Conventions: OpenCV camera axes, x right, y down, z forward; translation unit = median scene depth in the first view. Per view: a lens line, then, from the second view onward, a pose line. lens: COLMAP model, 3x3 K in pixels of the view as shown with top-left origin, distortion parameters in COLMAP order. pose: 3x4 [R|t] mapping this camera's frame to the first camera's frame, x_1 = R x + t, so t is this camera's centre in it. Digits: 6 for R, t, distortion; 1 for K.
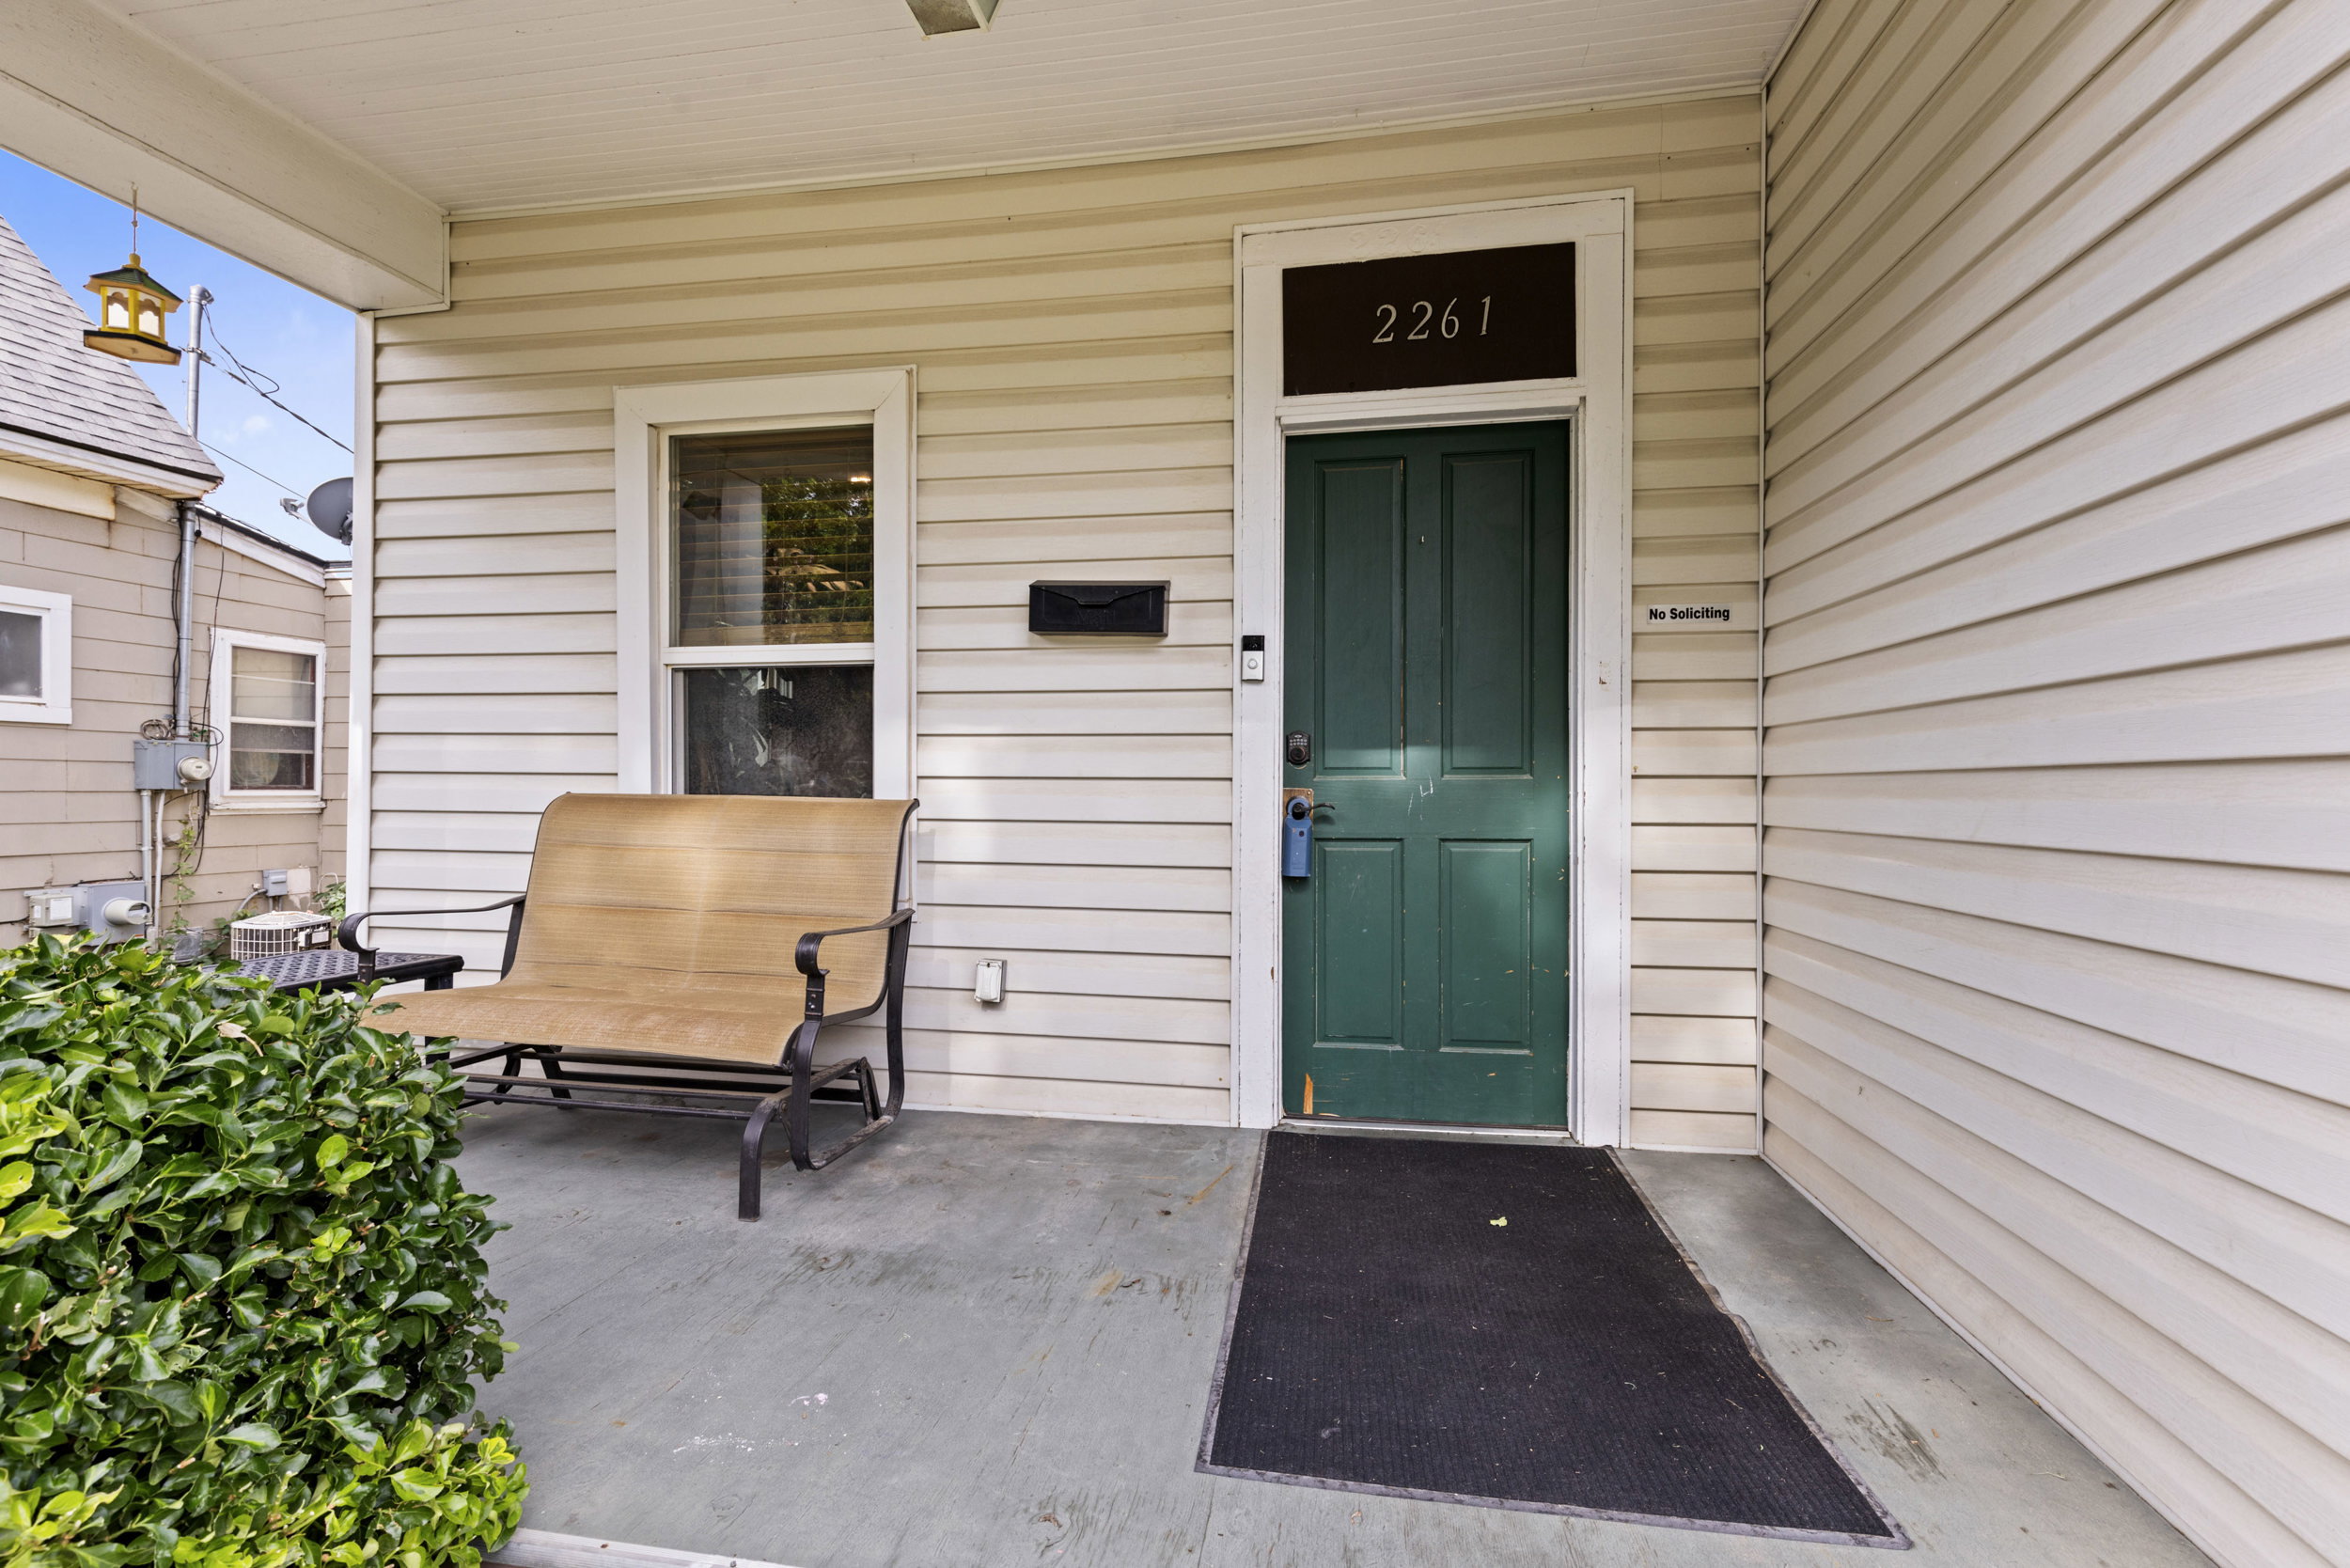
lens RADIAL K [[1041.6, 0, 1166.7], [0, 1041.6, 793.8], [0, 0, 1]] dist [0.006817, -0.001118]
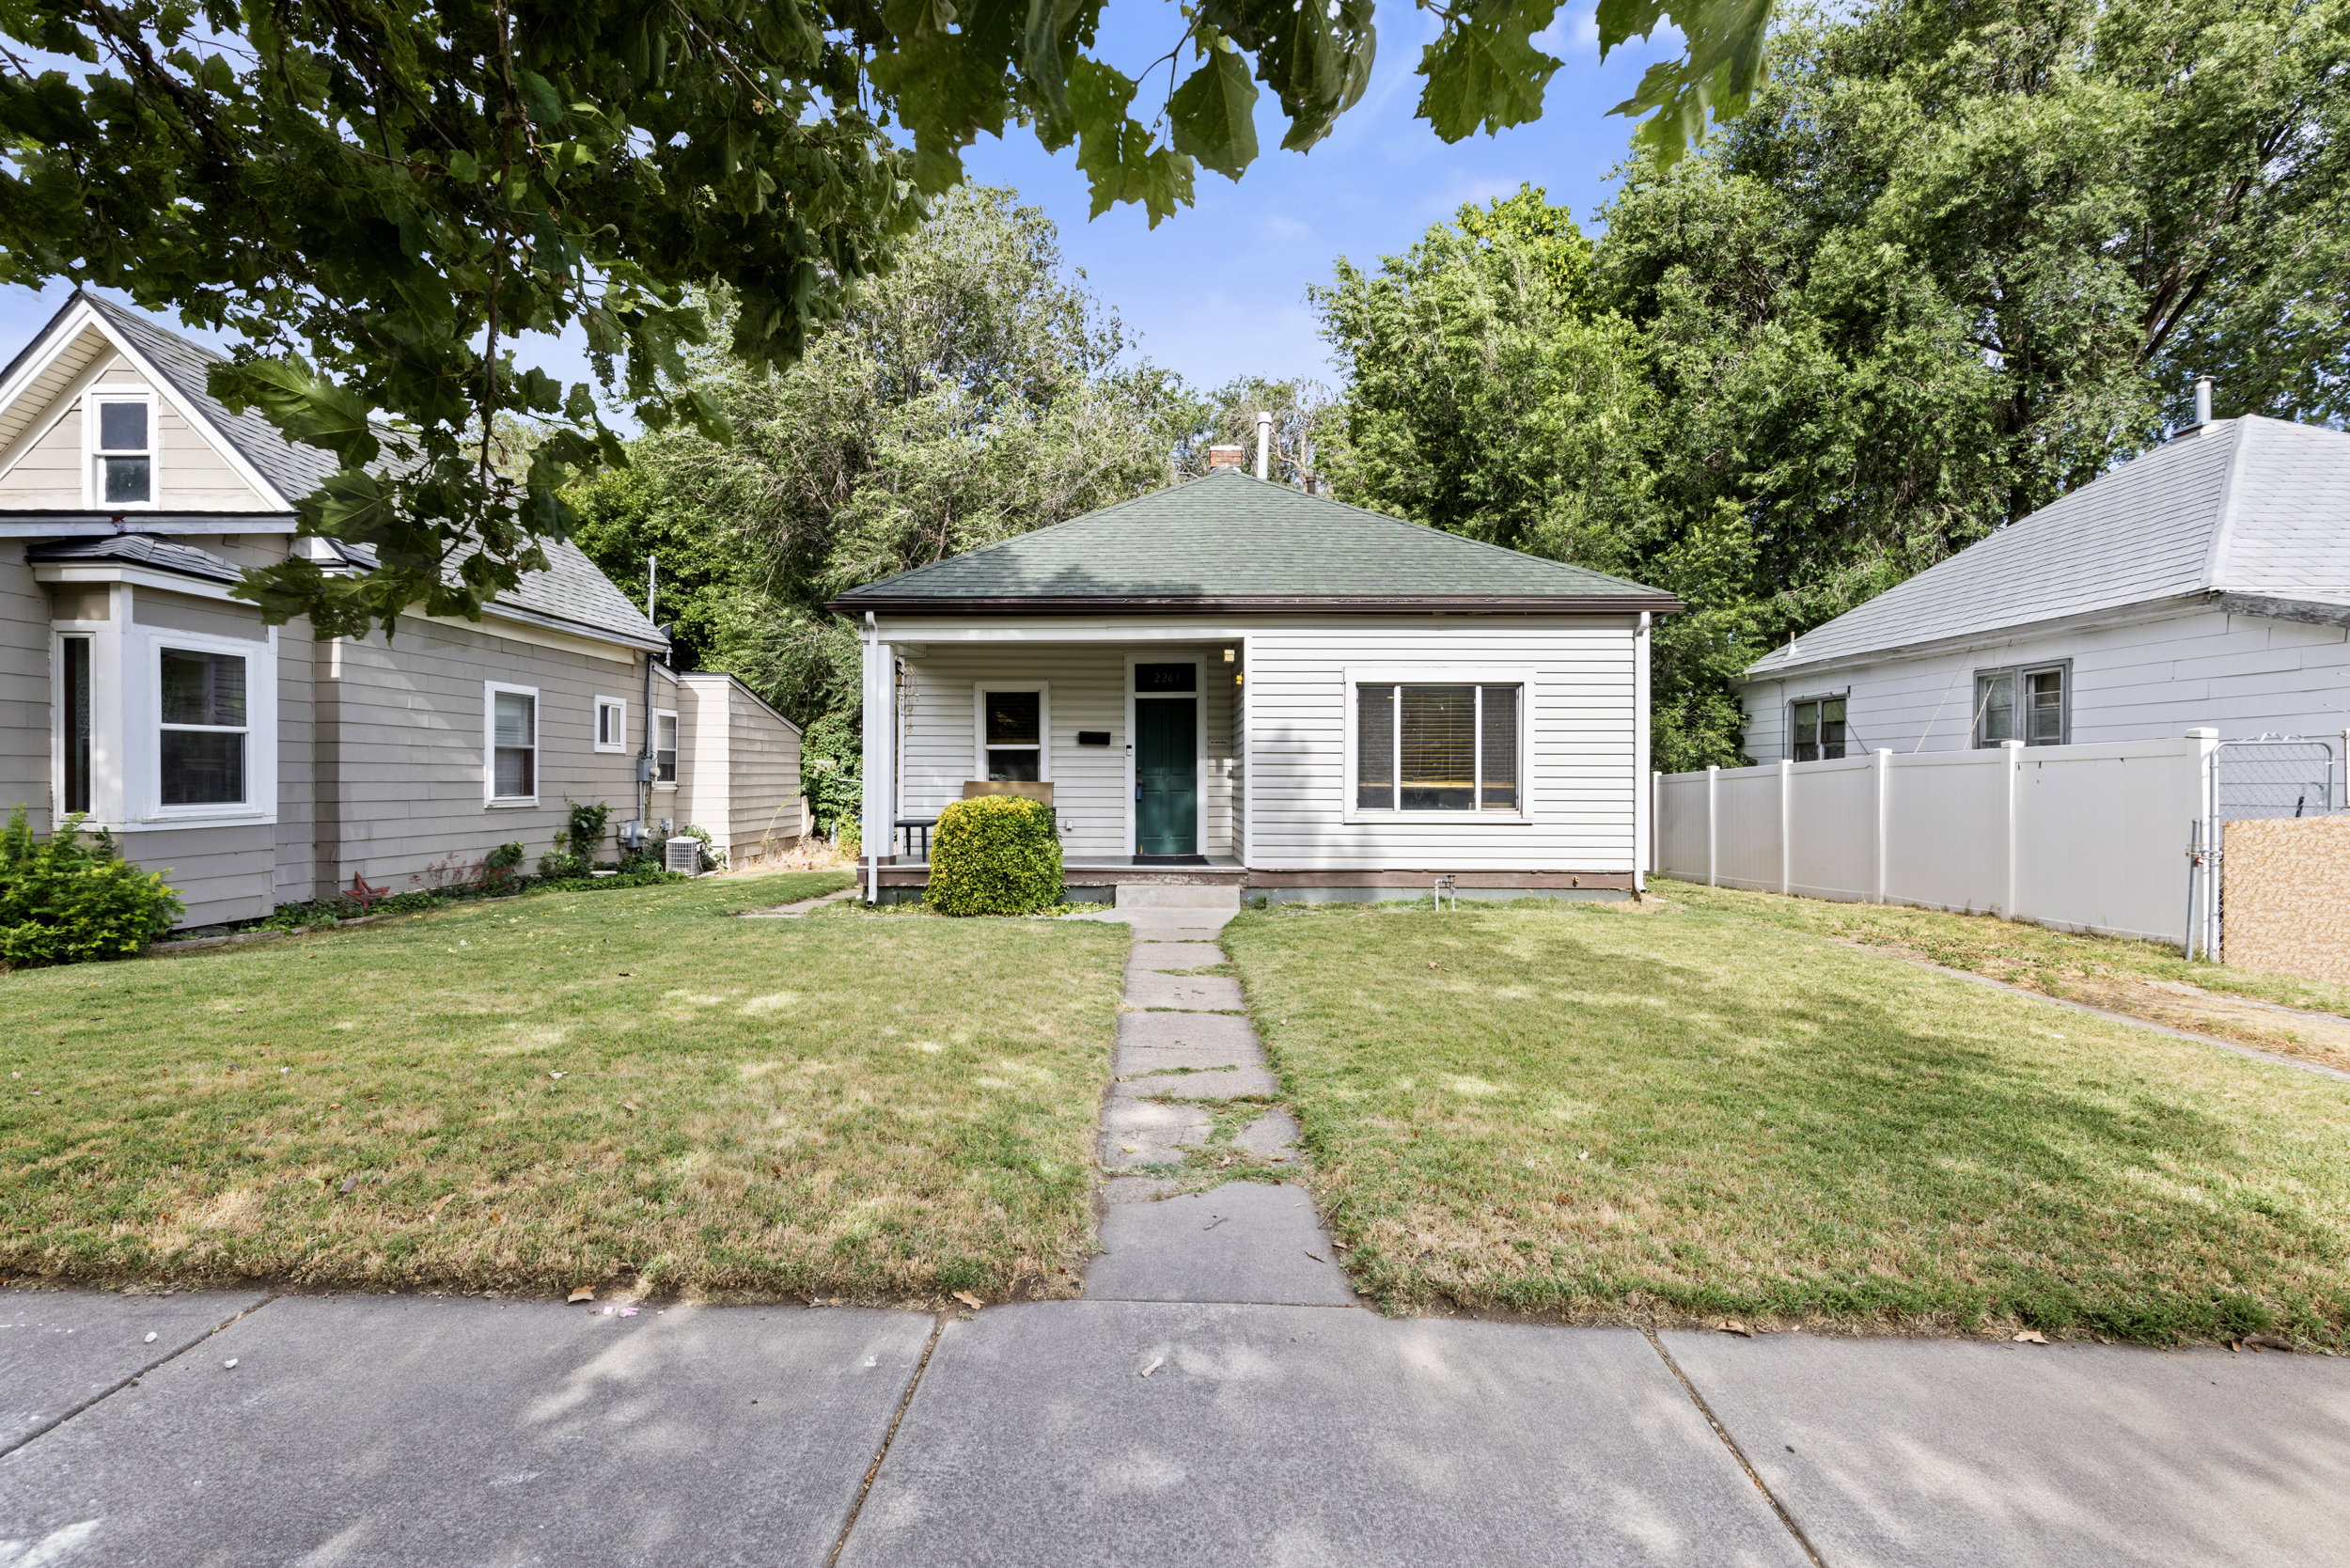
lens RADIAL K [[1069.7, 0, 1181.8], [0, 1069.7, 789.3], [0, 0, 1]] dist [0.006002, -0.000148]
pose [[0.988984, -0.006118, 0.147895, -0.358715], [0.005471, 0.999974, 0.004780, 0.019552], [-0.147920, -0.003918, 0.988992, -3.454172]]
